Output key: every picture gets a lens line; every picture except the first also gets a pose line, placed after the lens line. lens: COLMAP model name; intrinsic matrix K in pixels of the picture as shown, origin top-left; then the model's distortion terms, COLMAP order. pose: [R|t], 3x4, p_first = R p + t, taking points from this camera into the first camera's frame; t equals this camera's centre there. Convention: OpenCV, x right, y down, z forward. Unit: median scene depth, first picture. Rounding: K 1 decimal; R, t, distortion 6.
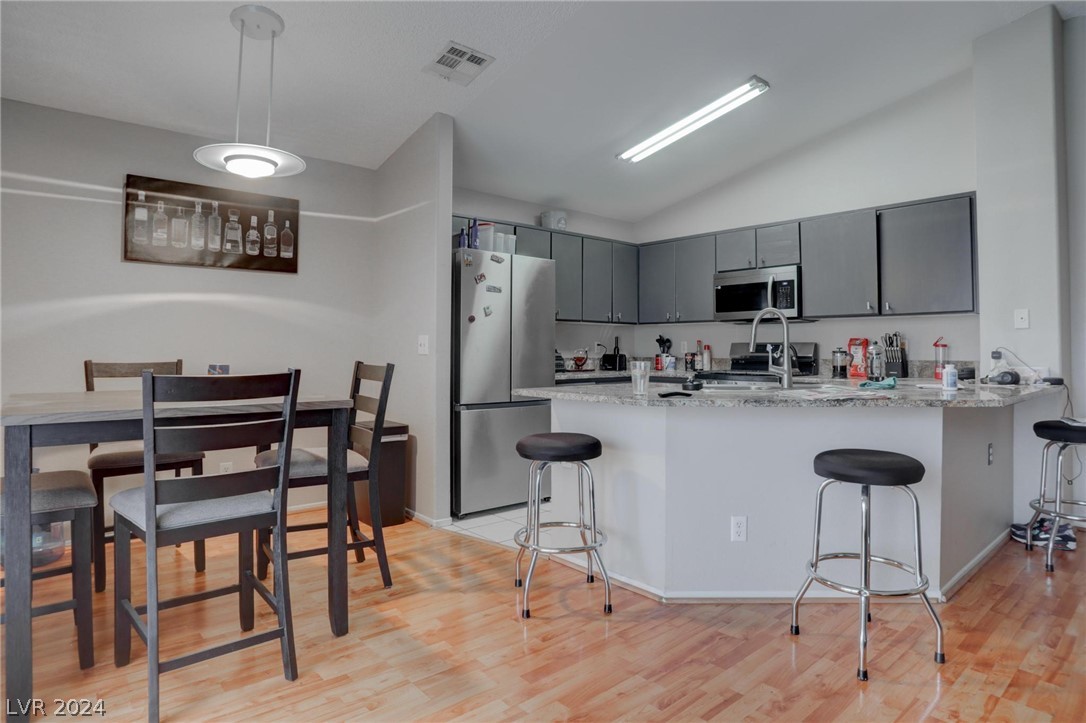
lens RADIAL K [[605.5, 0, 547.2], [0, 605.5, 345.1], [0, 0, 1]] dist [-0.082701, 0.028823]
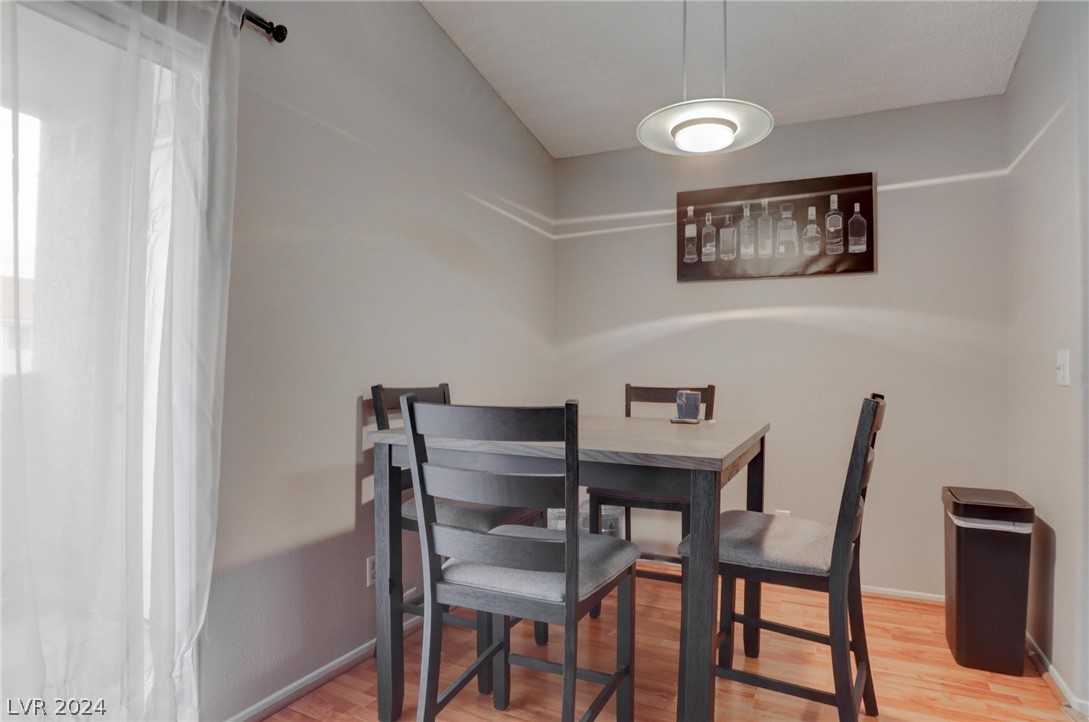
lens RADIAL K [[607.2, 0, 550.7], [0, 607.2, 356.9], [0, 0, 1]] dist [-0.082701, 0.028823]
pose [[0.392925, -0.018763, -0.919379, 0.100418], [-0.002690, 0.999764, -0.021553, 0.001926], [0.919567, 0.010942, 0.392782, 0.371724]]
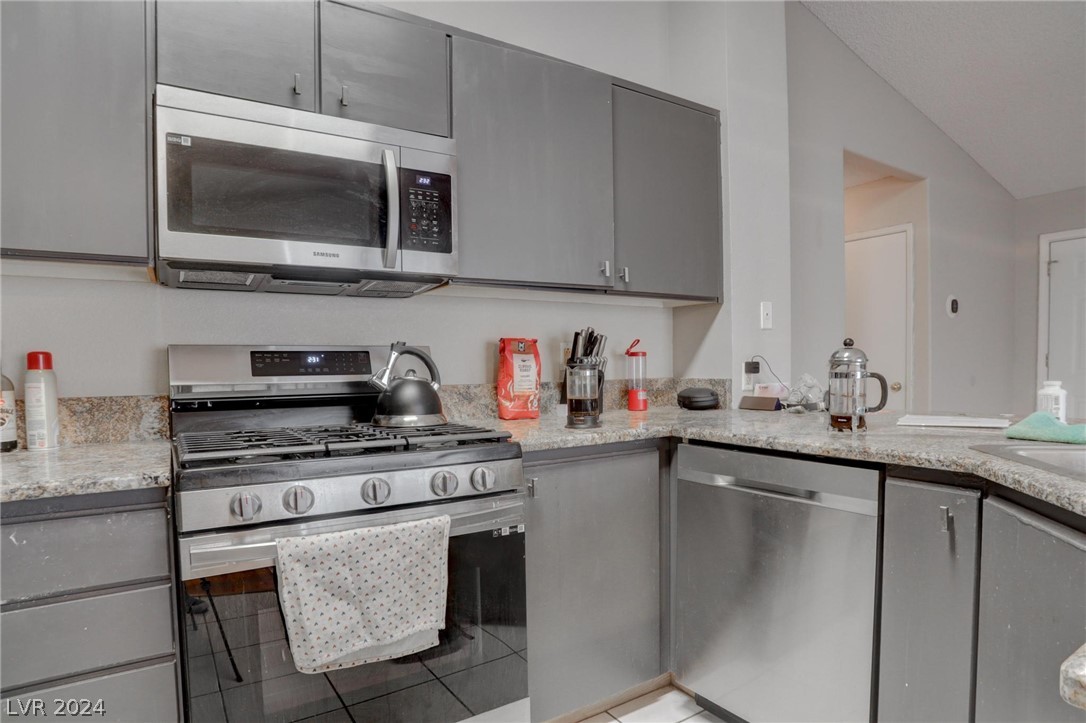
lens RADIAL K [[605.5, 0, 539.0], [0, 605.5, 370.7], [0, 0, 1]] dist [-0.082701, 0.028823]
pose [[0.151318, -0.011779, 0.988415, 0.058950], [0.008735, 0.999906, 0.010579, 0.010958], [-0.988446, 0.007033, 0.151407, 1.085829]]
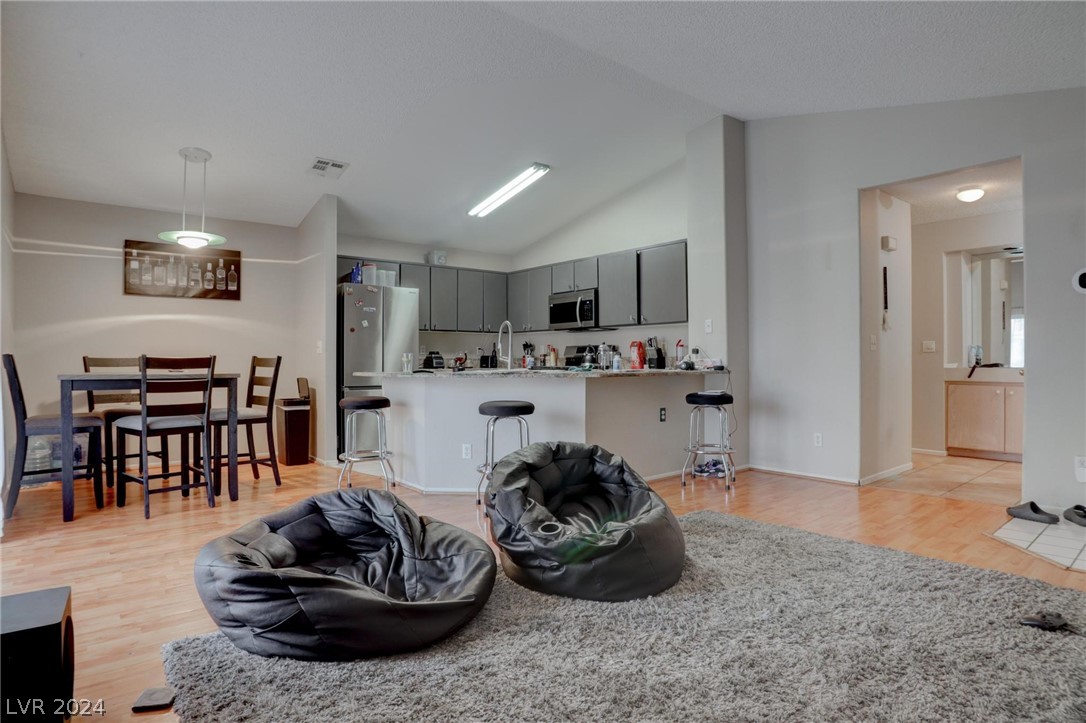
lens RADIAL K [[605.5, 0, 553.9], [0, 605.5, 365.8], [0, 0, 1]] dist [-0.082701, 0.028823]
pose [[0.999689, -0.004955, -0.024460, 0.433279], [0.005291, 0.999892, 0.013709, 0.030411], [0.024389, -0.013835, 0.999607, -0.504468]]
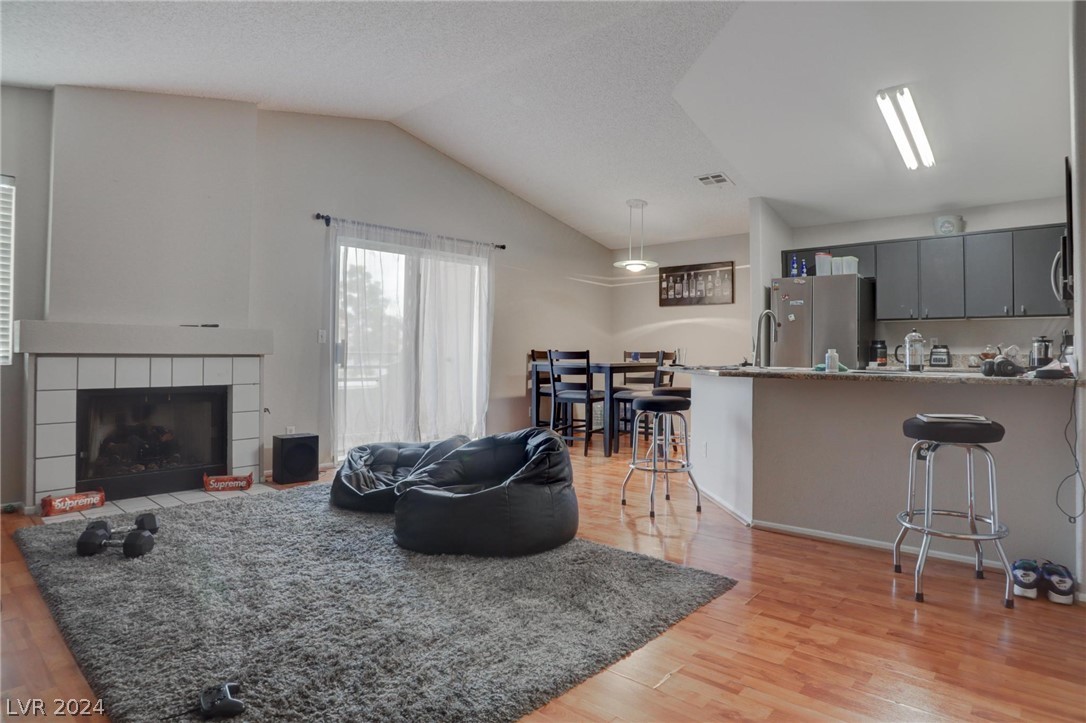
lens RADIAL K [[605.5, 0, 546.4], [0, 605.5, 356.9], [0, 0, 1]] dist [-0.082701, 0.028823]
pose [[0.135658, 0.003243, -0.990750, 1.334814], [-0.001591, 0.999994, 0.003056, 0.035168], [0.990754, 0.001161, 0.135663, 0.237245]]
